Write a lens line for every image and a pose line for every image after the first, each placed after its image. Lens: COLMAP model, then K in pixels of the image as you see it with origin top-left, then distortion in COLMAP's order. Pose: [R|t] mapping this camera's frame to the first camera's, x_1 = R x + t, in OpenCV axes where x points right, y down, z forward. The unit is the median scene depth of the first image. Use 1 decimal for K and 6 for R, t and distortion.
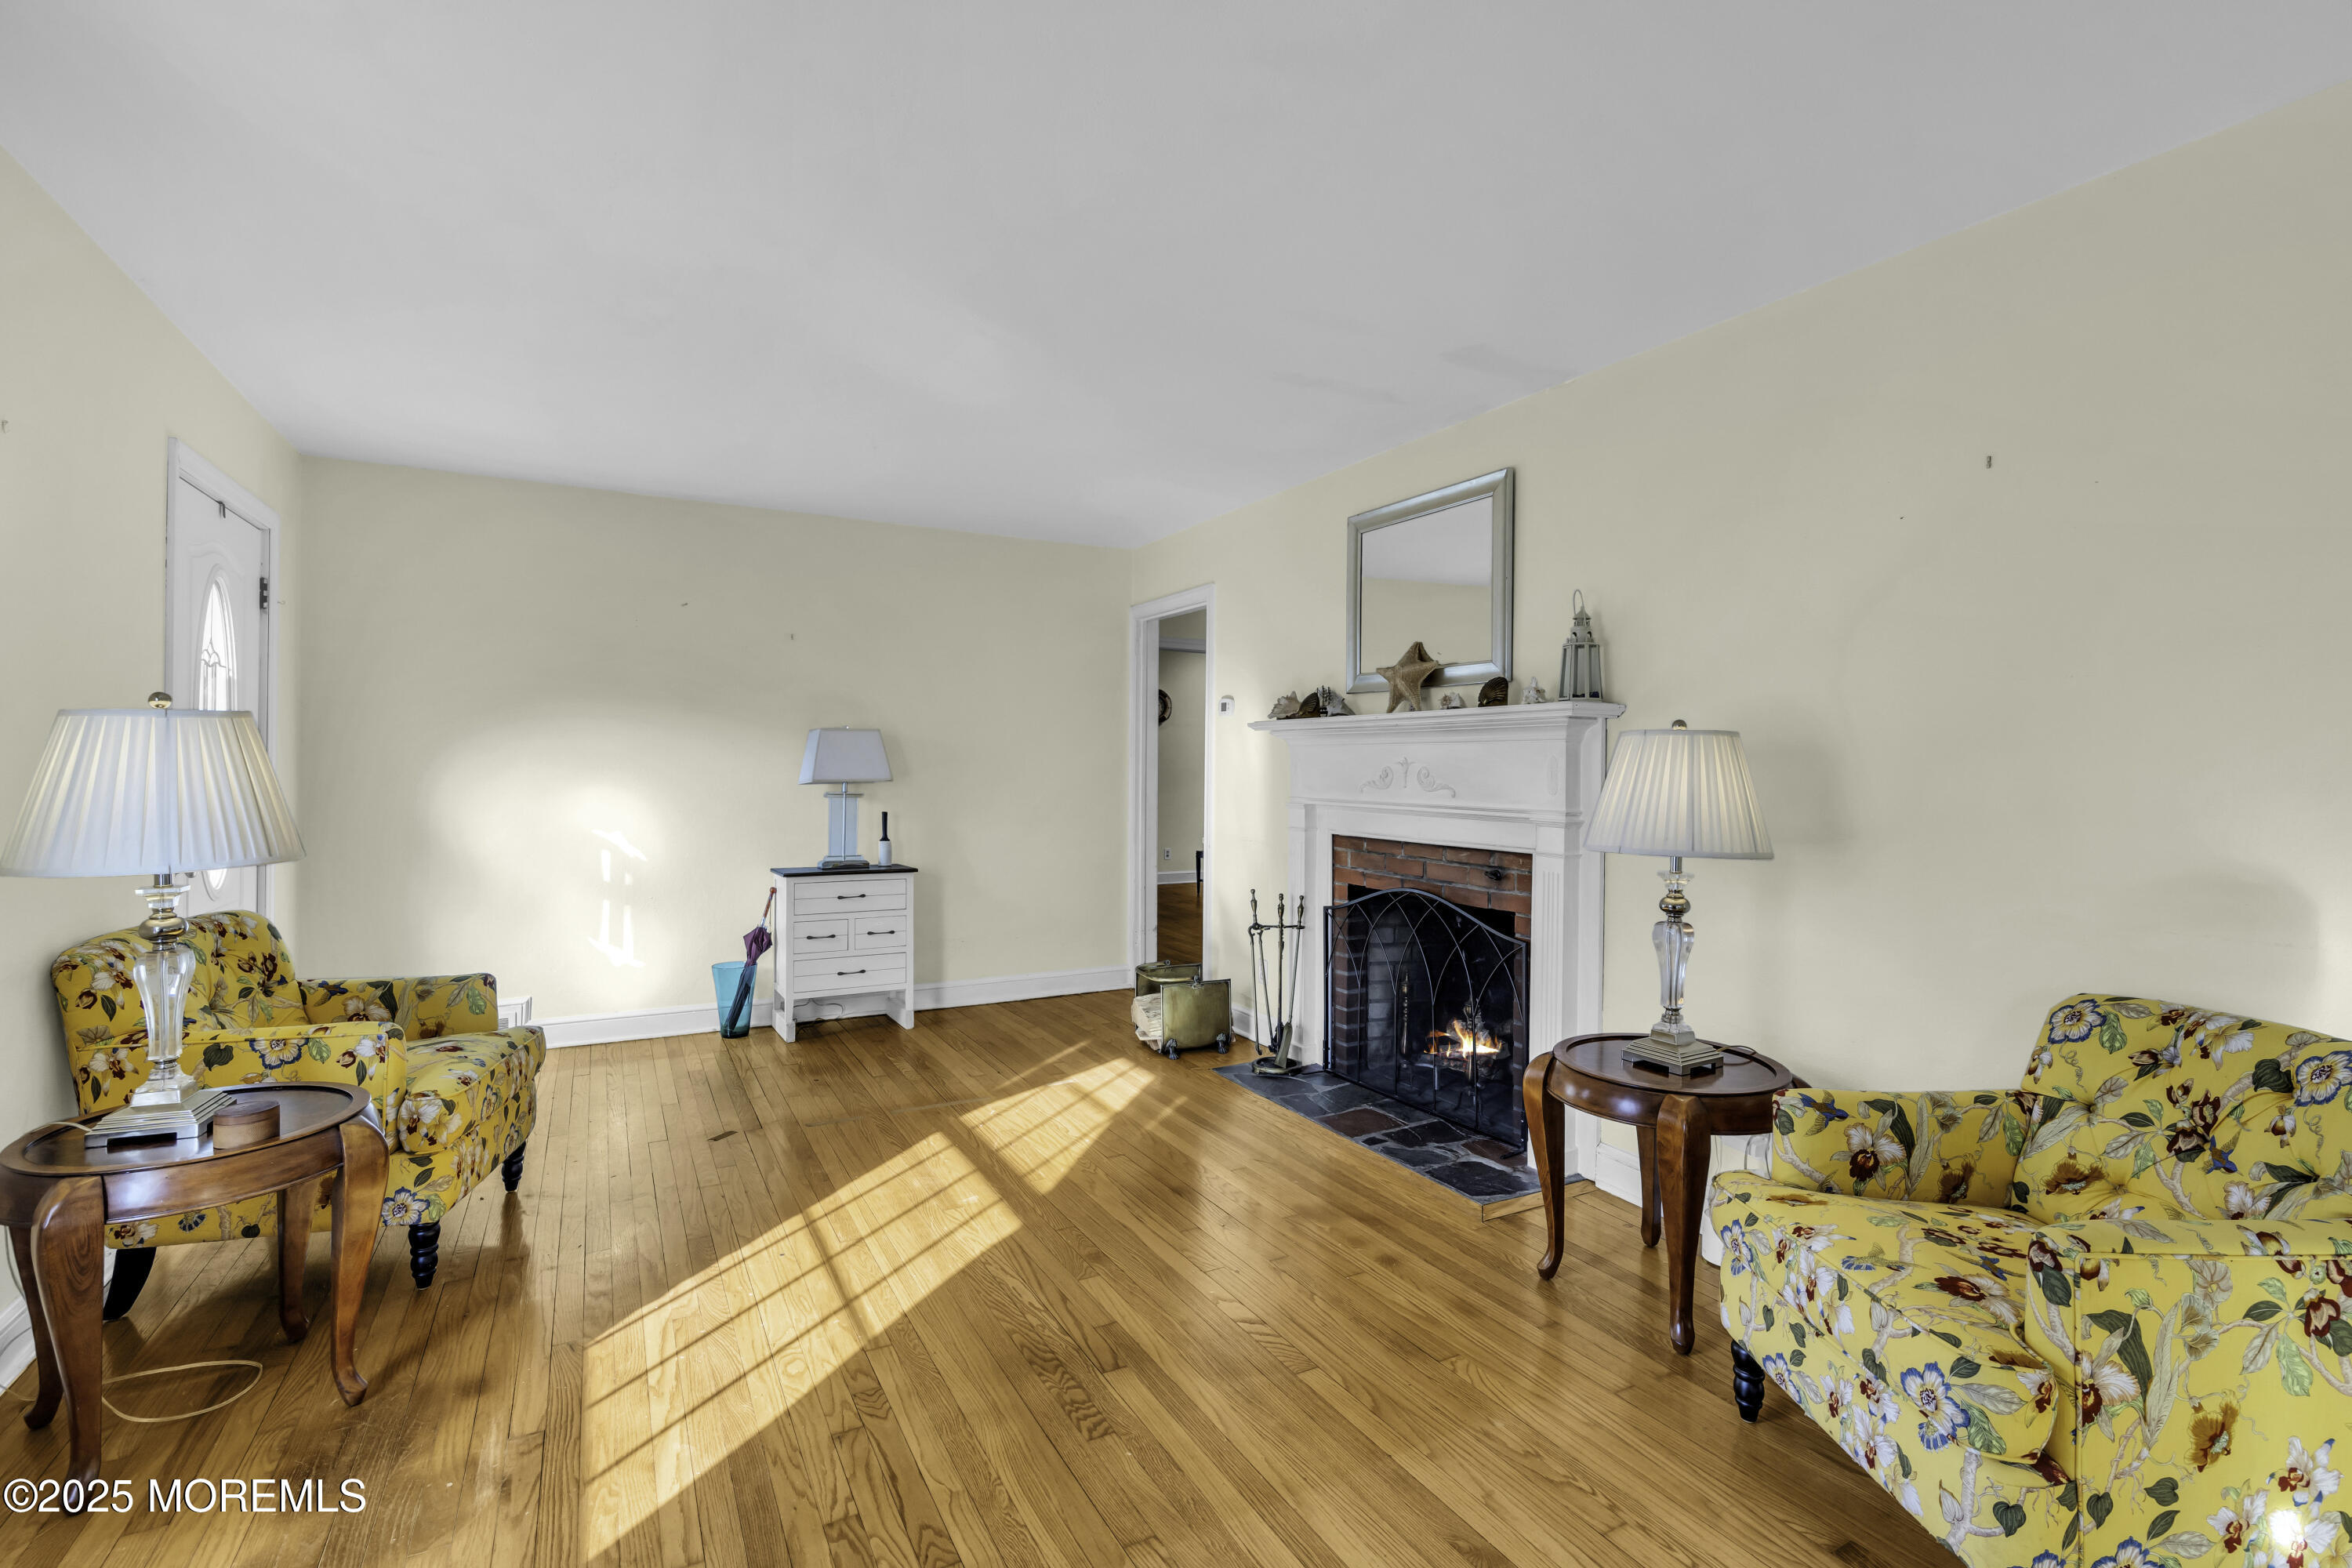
lens RADIAL K [[1061.9, 0, 1181.1], [0, 1061.9, 763.7], [0, 0, 1]] dist [-0.007504, 0.002450]
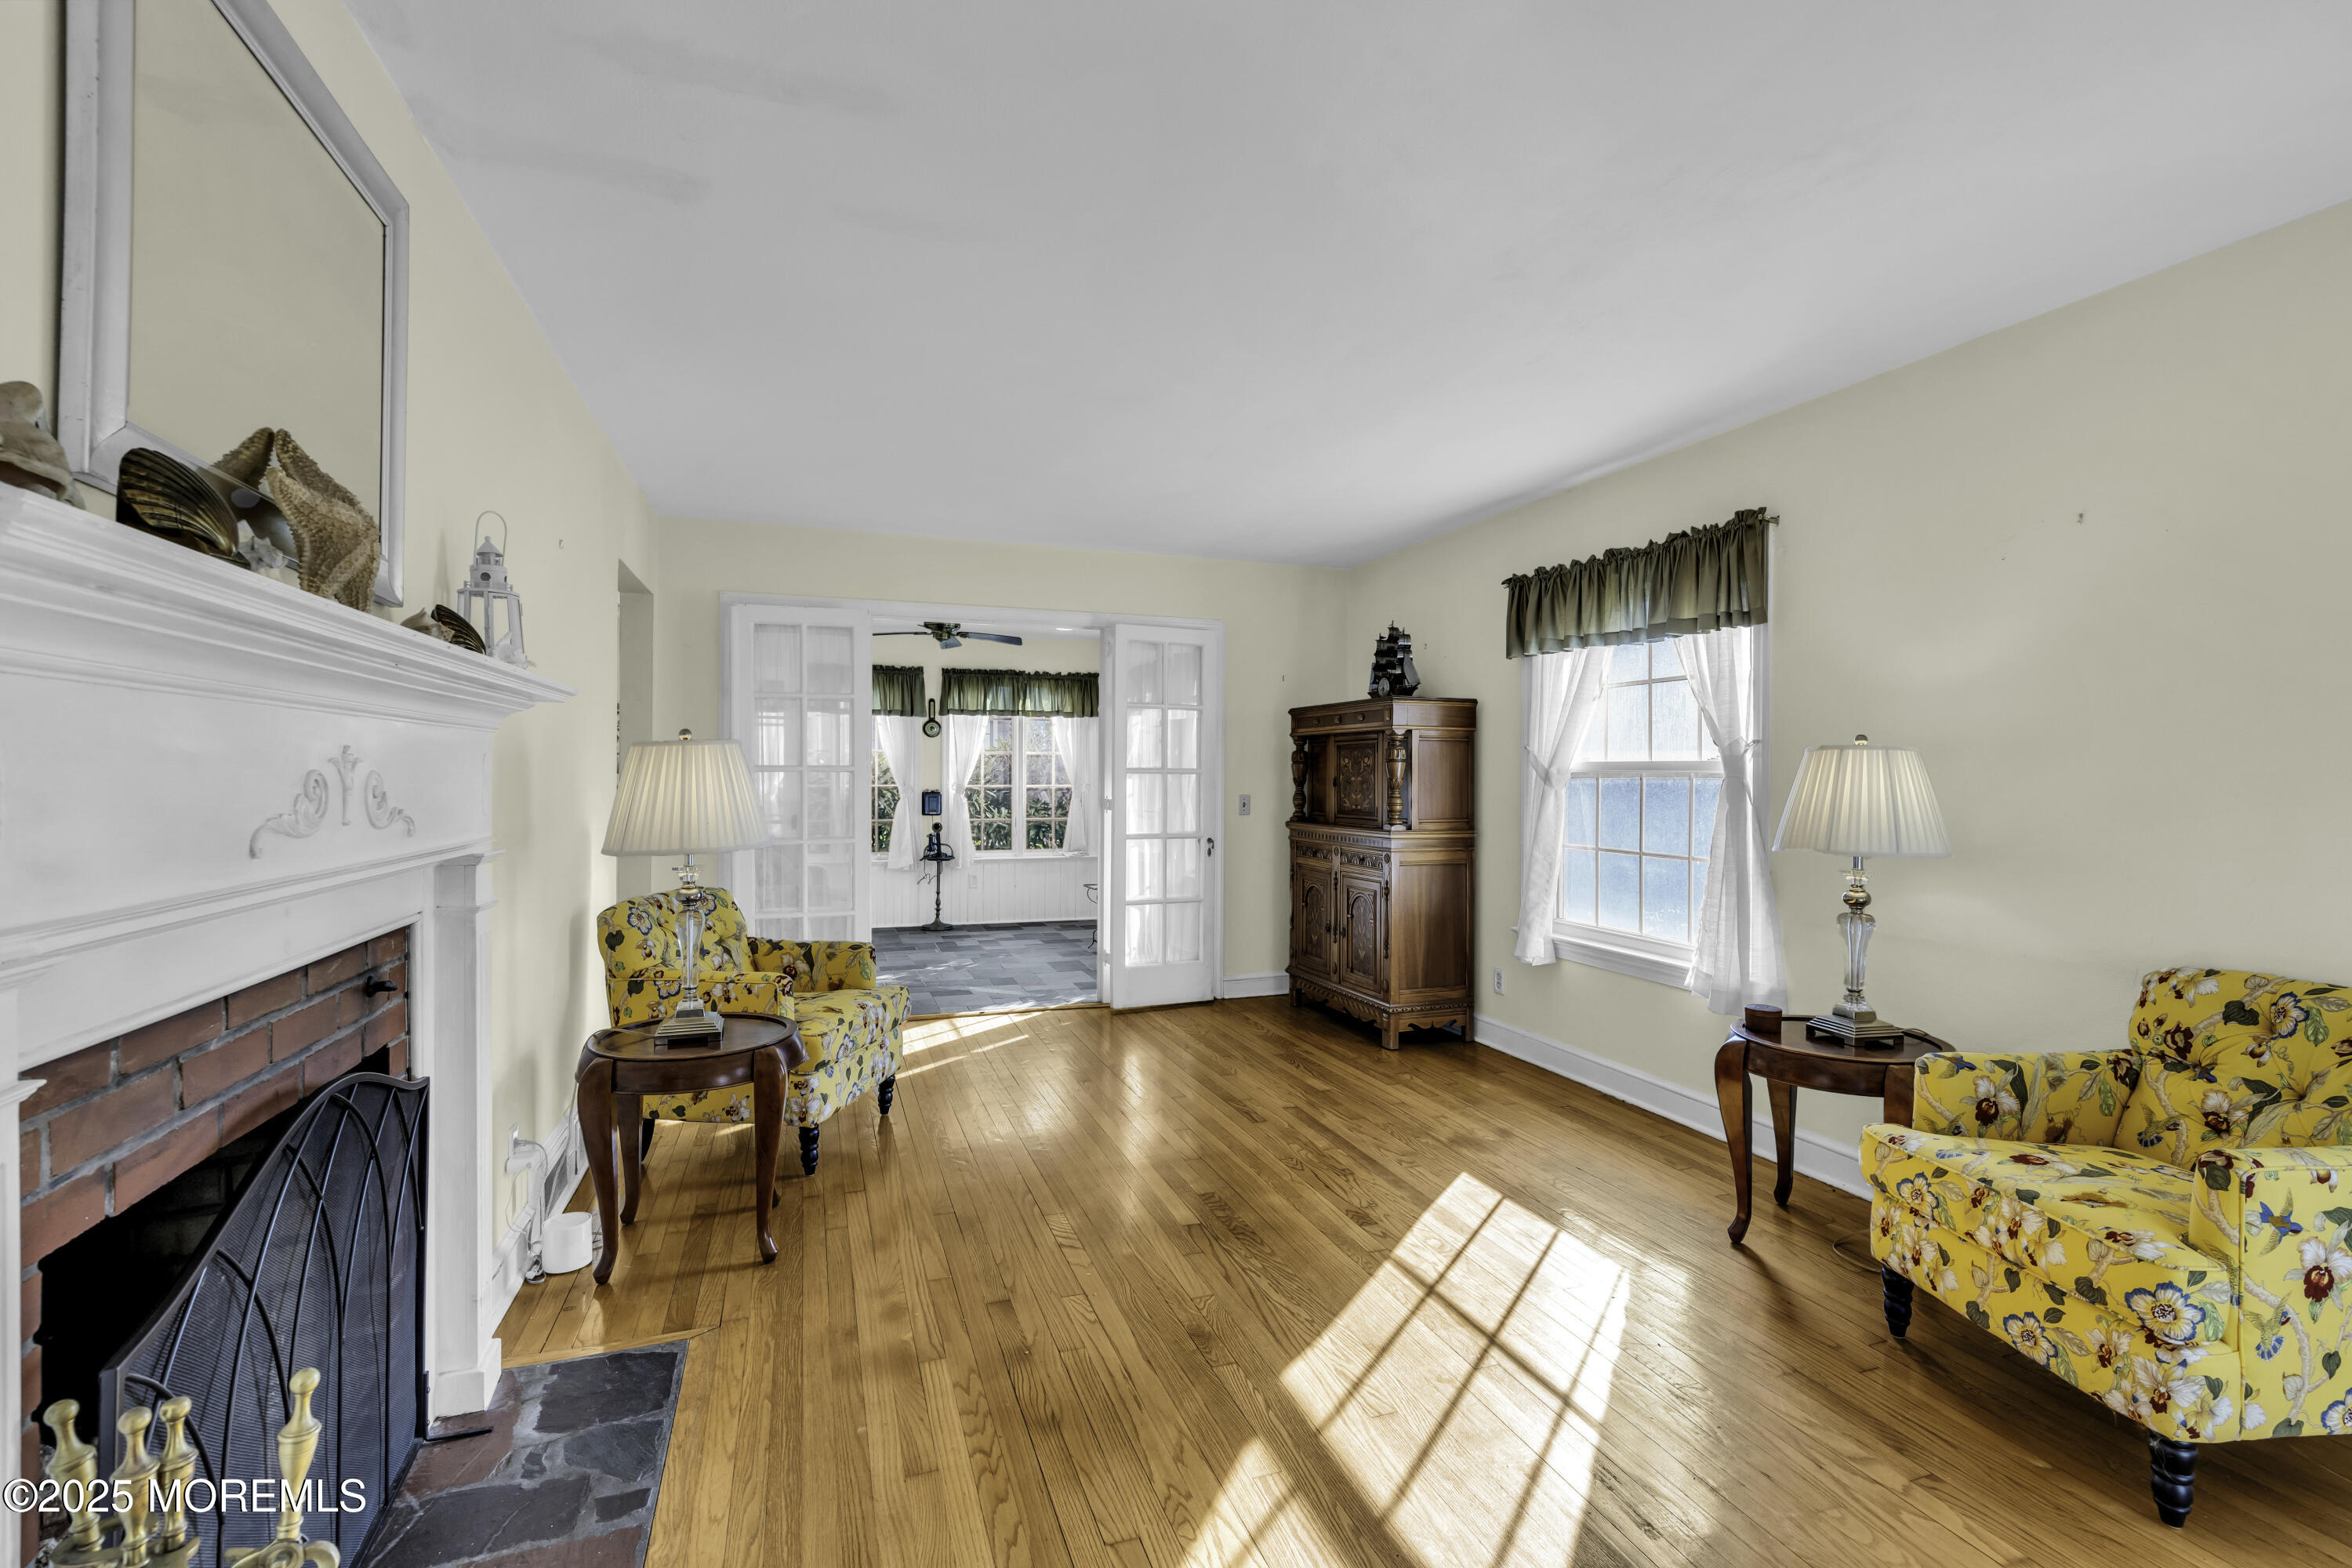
lens RADIAL K [[1061.9, 0, 1178.6], [0, 1061.9, 783.2], [0, 0, 1]] dist [-0.007504, 0.002450]
pose [[-0.986196, -0.012329, 0.165124, -0.193269], [-0.011342, 0.999912, 0.006914, 0.001372], [-0.165195, 0.004946, -0.986249, 1.722021]]
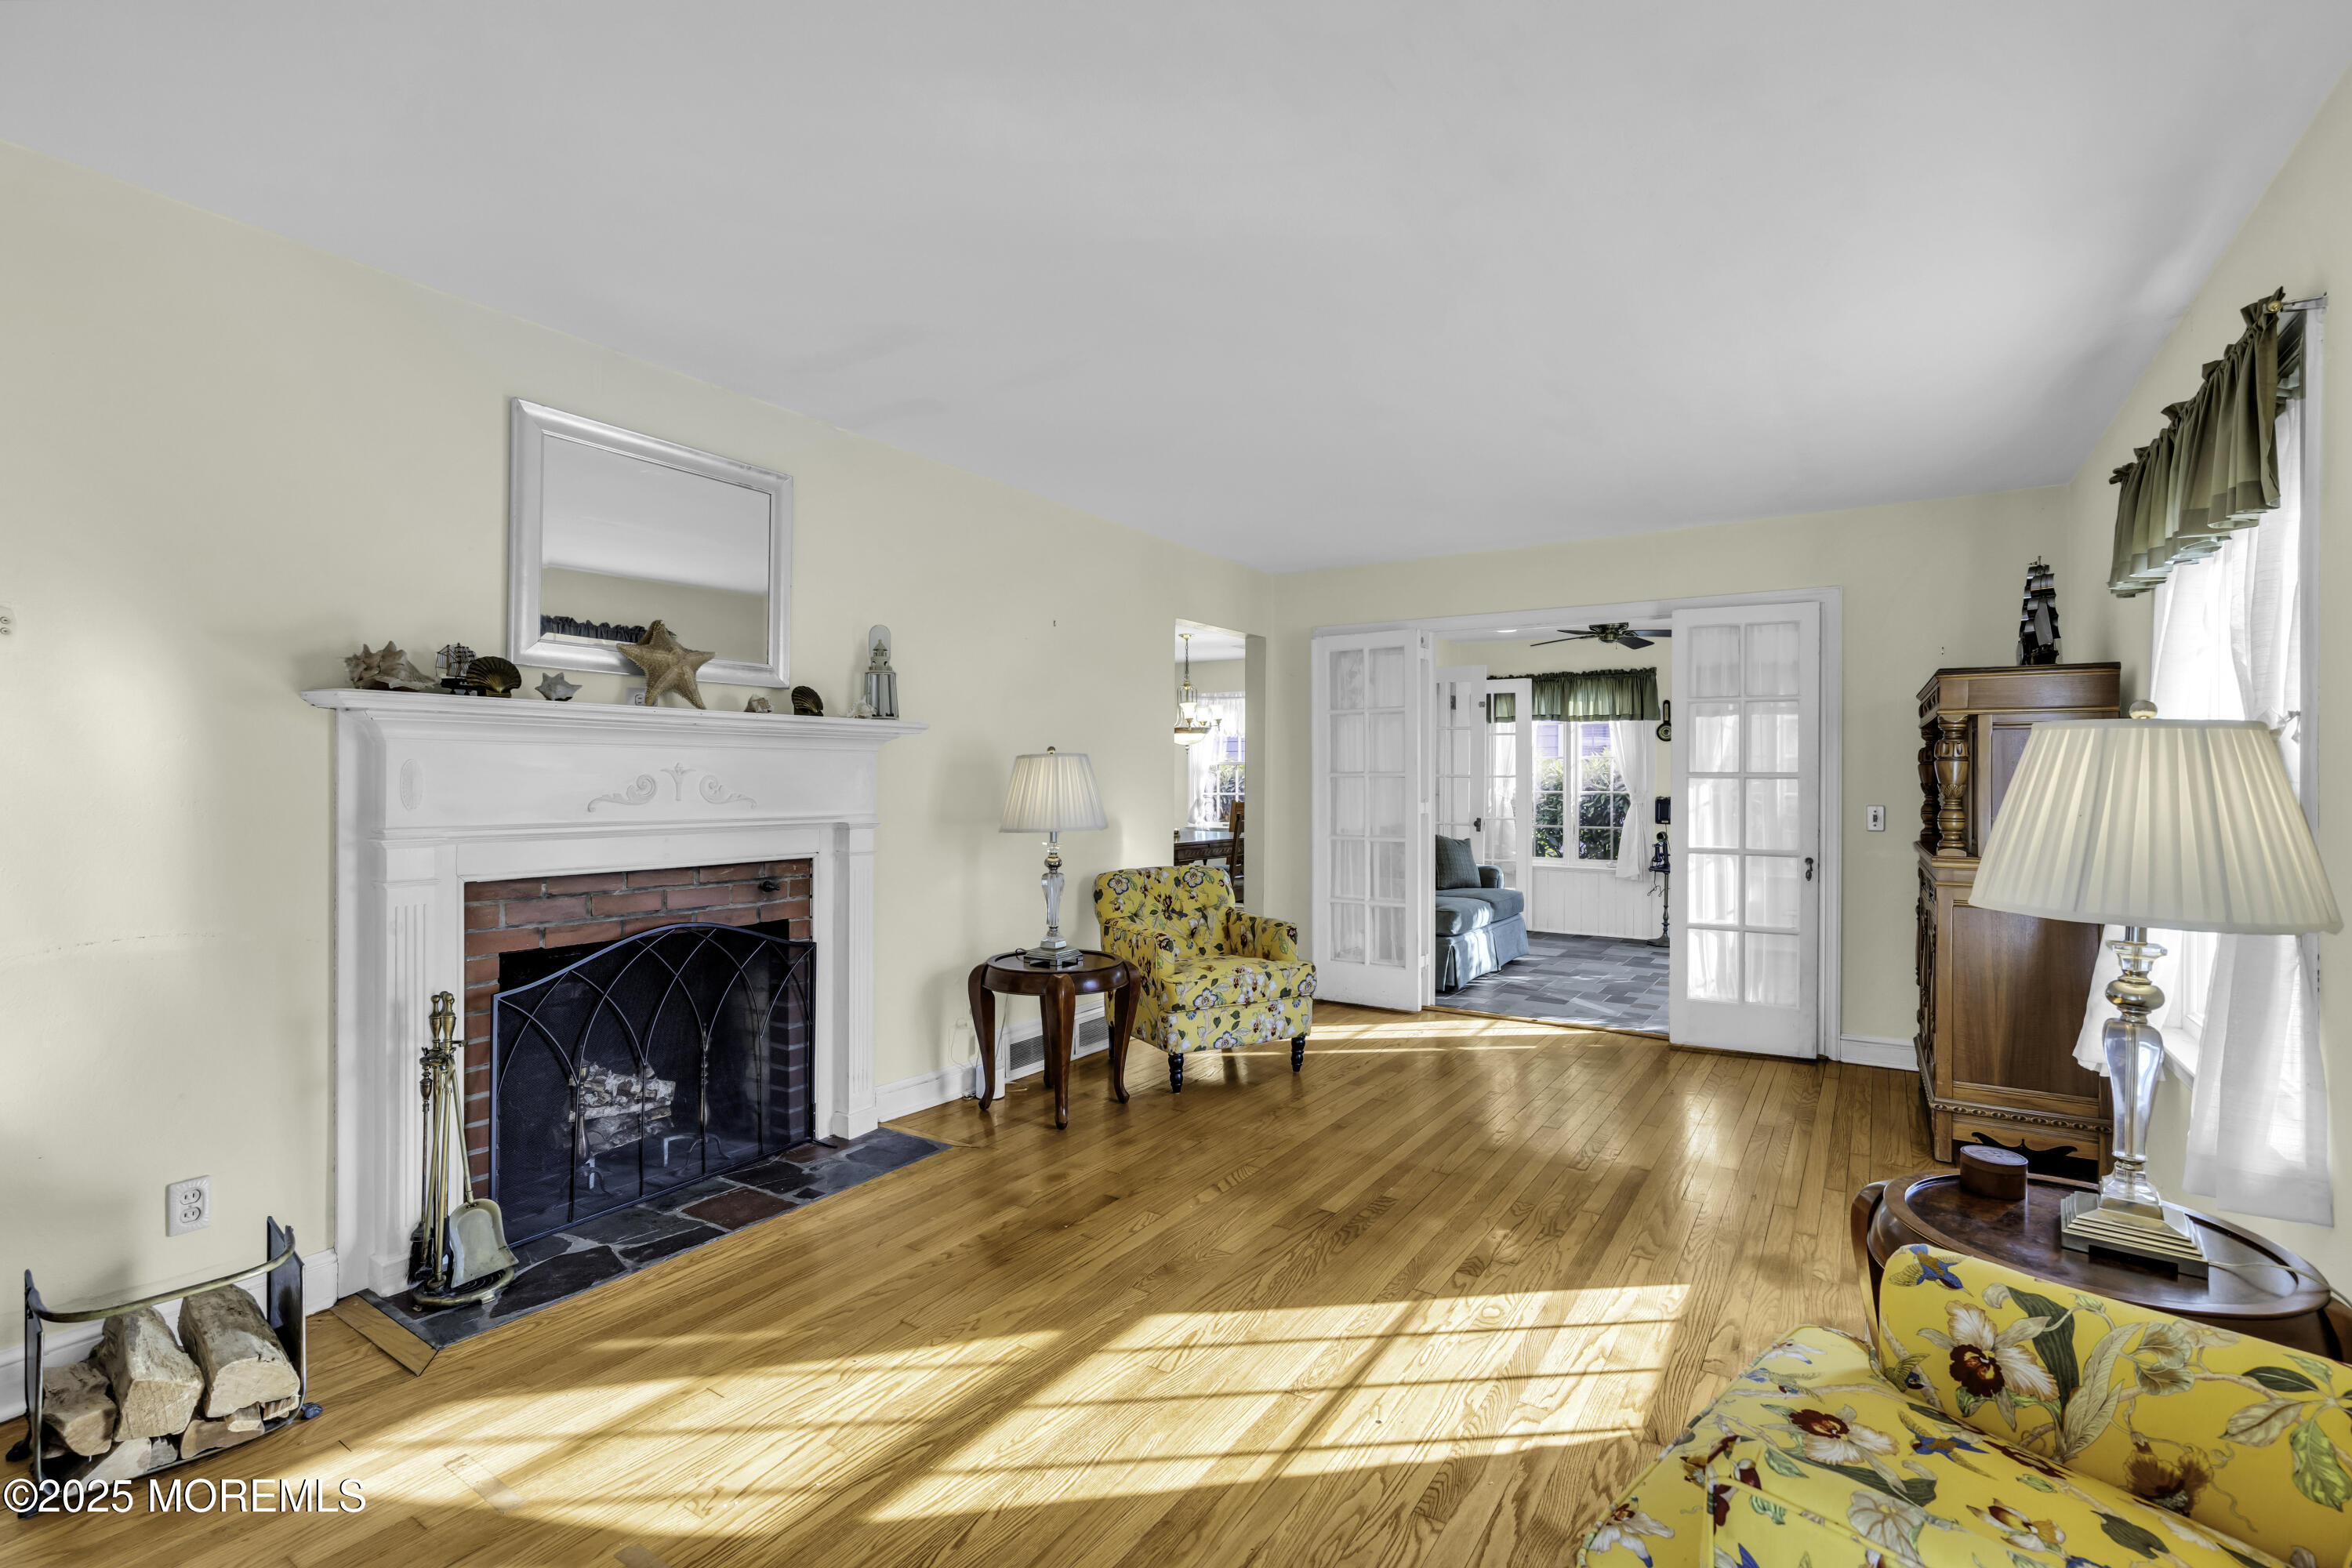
lens RADIAL K [[1061.9, 0, 1182.8], [0, 1061.9, 781.0], [0, 0, 1]] dist [-0.007504, 0.002450]
pose [[-0.468642, -0.010033, 0.883331, -0.890315], [-0.008872, 0.999939, 0.006651, -0.001897], [-0.883344, -0.004720, -0.468702, 1.348530]]
